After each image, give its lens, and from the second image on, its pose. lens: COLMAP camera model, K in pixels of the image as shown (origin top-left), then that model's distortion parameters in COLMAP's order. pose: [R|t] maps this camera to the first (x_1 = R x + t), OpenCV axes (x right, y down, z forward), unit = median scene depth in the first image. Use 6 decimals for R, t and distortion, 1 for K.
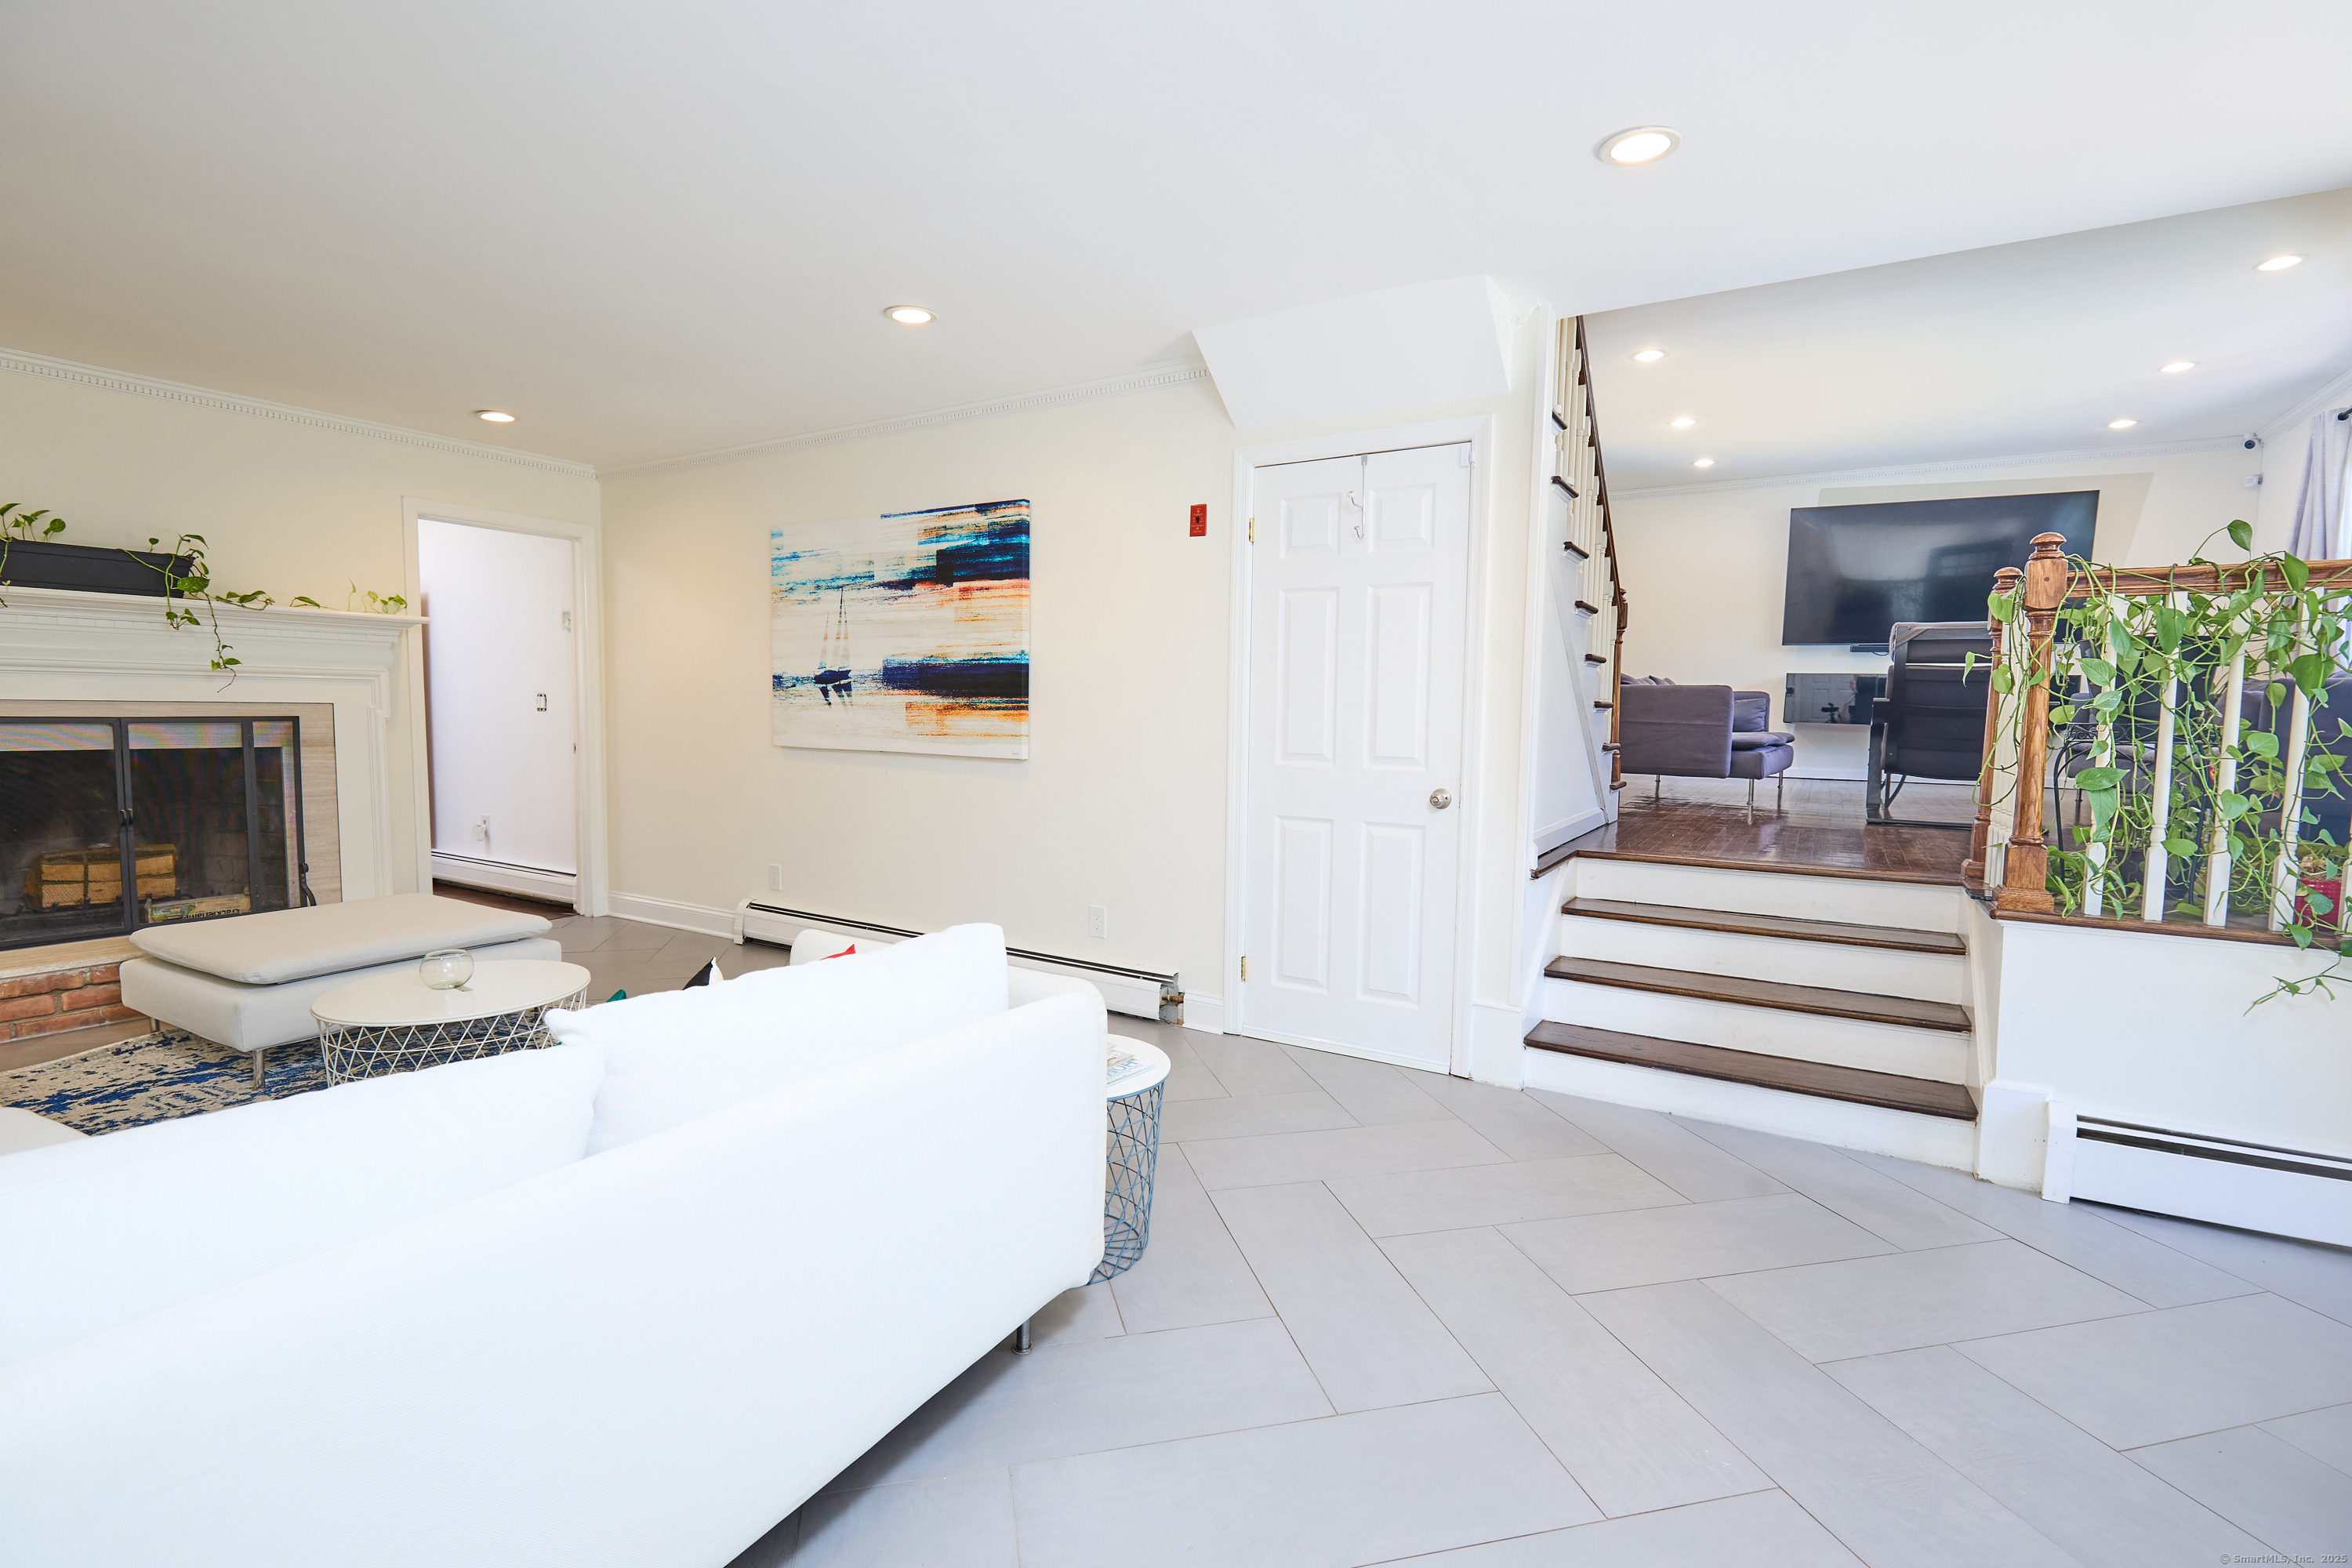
lens RADIAL K [[1070.4, 0, 1176.0], [0, 1070.4, 784.0], [0, 0, 1]] dist [-0.000134, 0.000167]
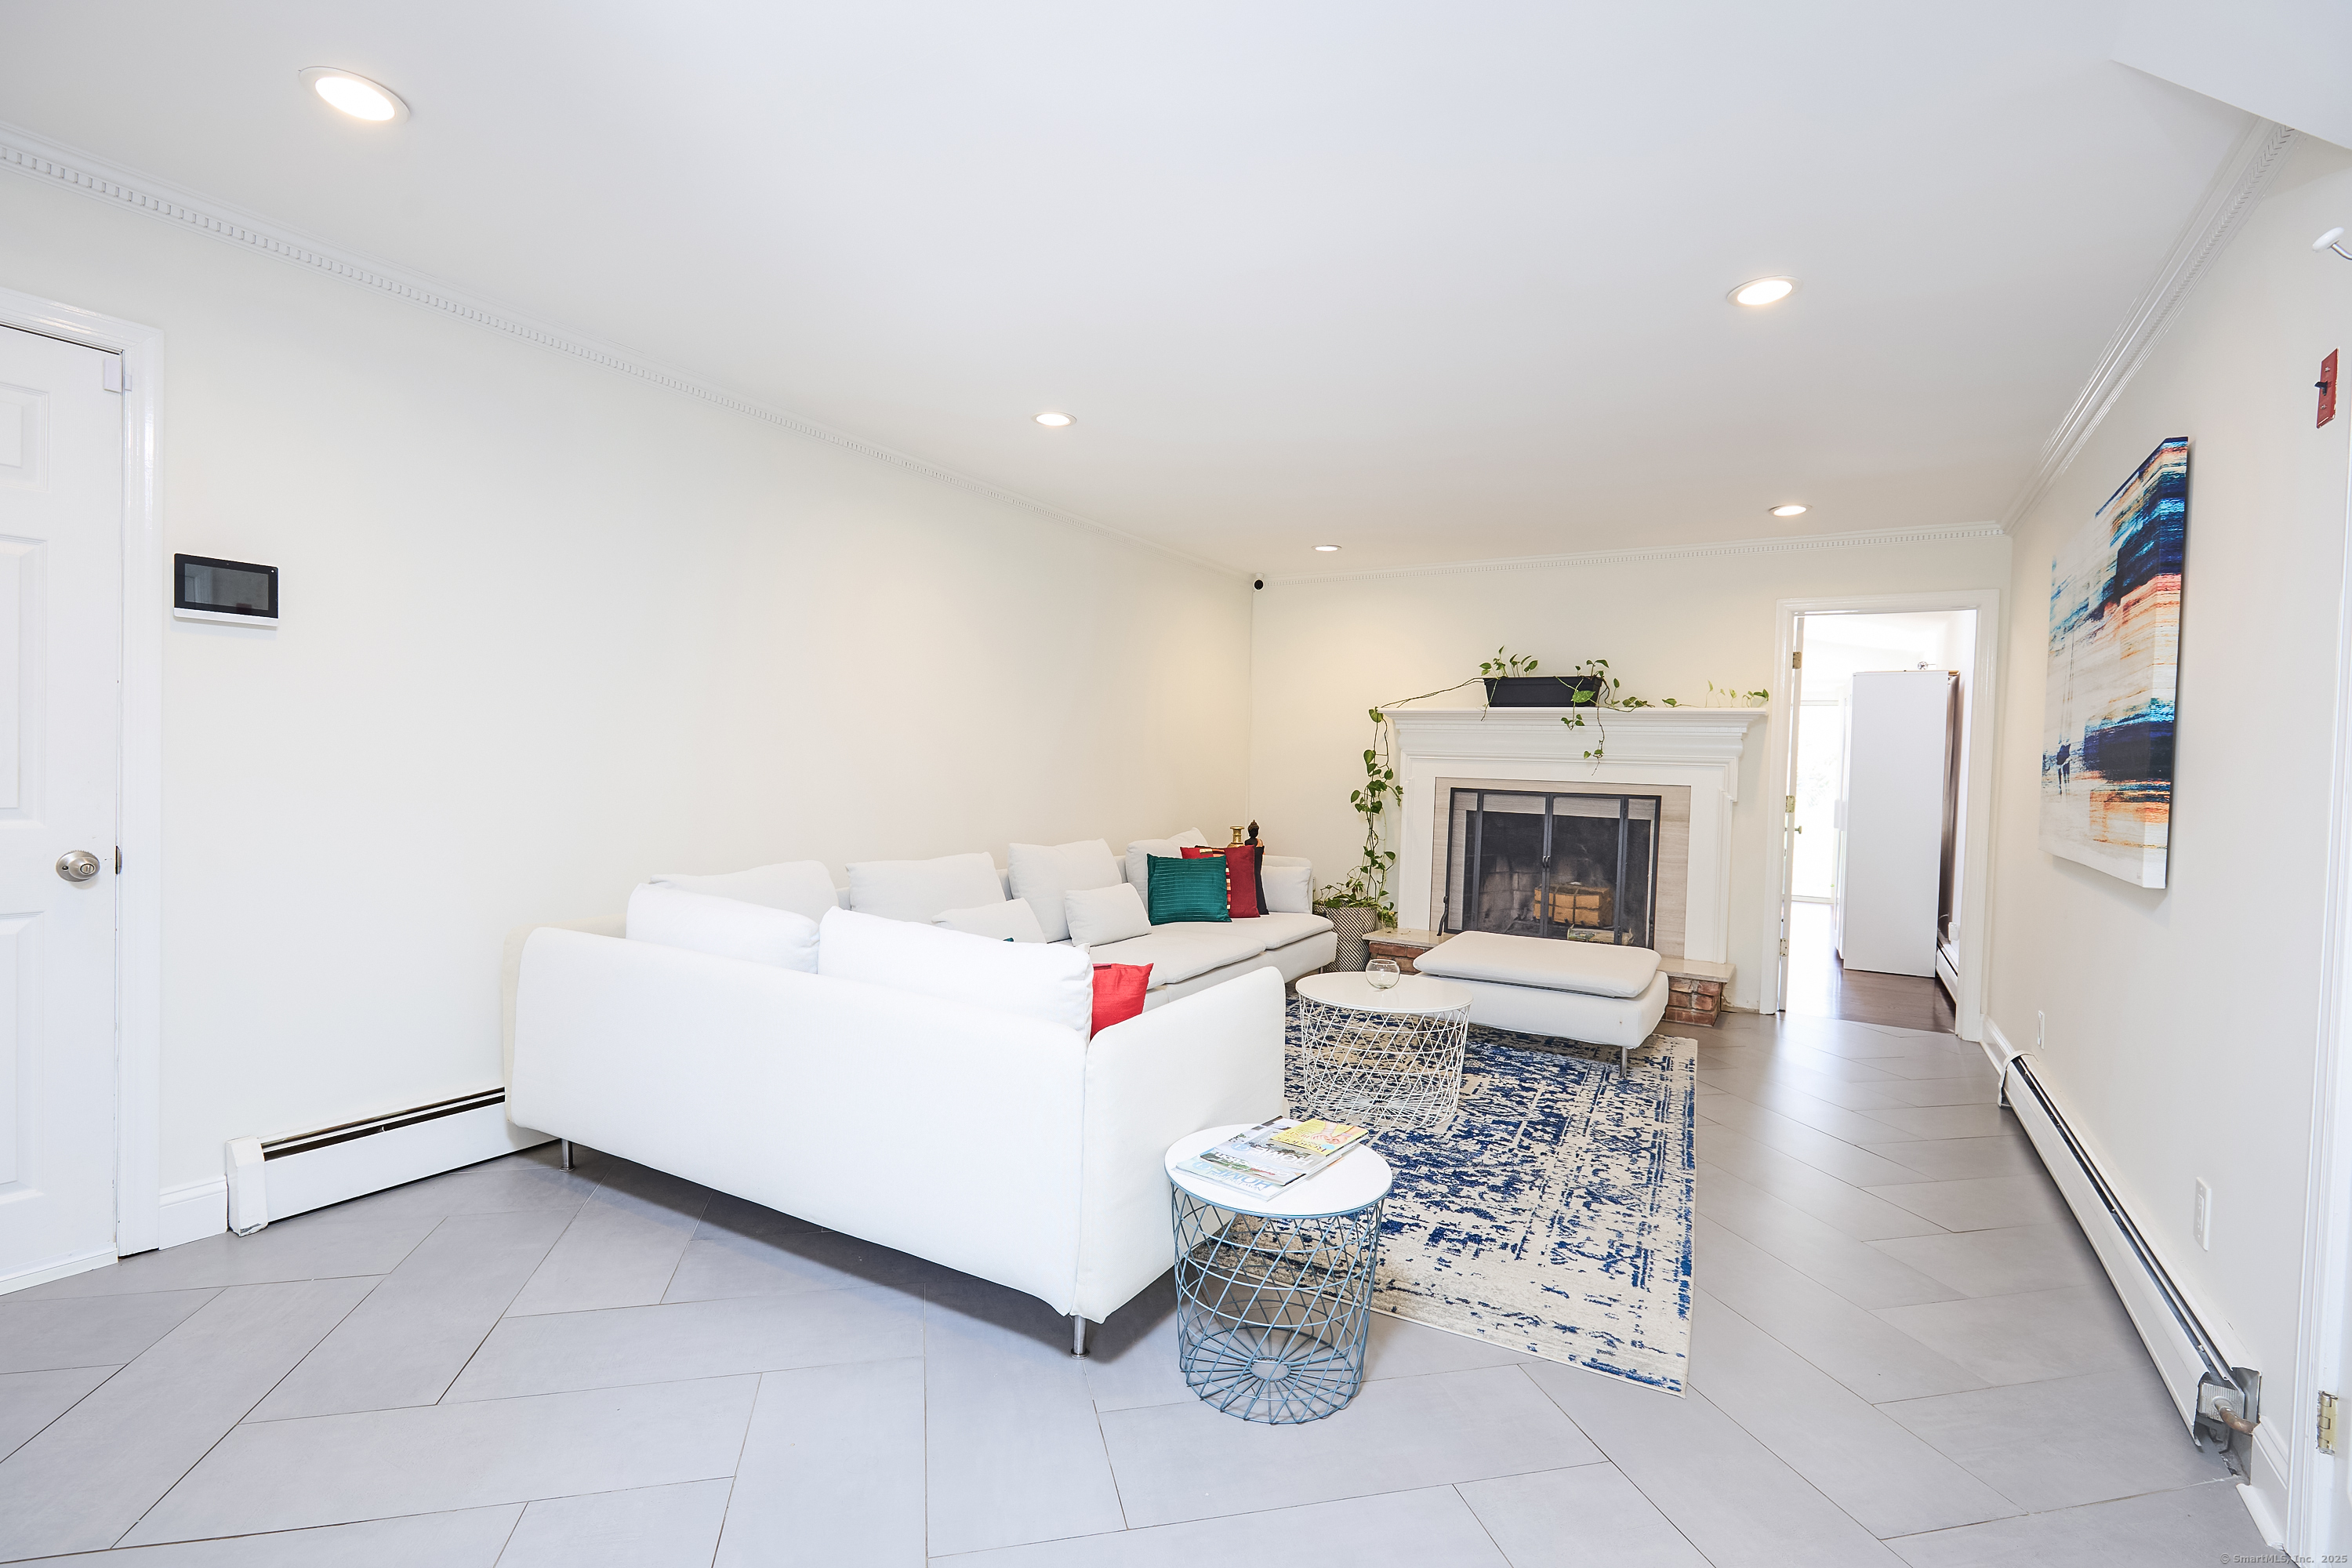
lens RADIAL K [[1087.5, 0, 1176.0], [0, 1087.5, 784.0], [0, 0, 1]] dist [0.001037, 0.000099]
pose [[-0.020625, 0.004004, -0.999779, 0.448793], [-0.098432, 0.995126, 0.006016, -0.030454], [0.994930, 0.098534, -0.020131, 0.488159]]
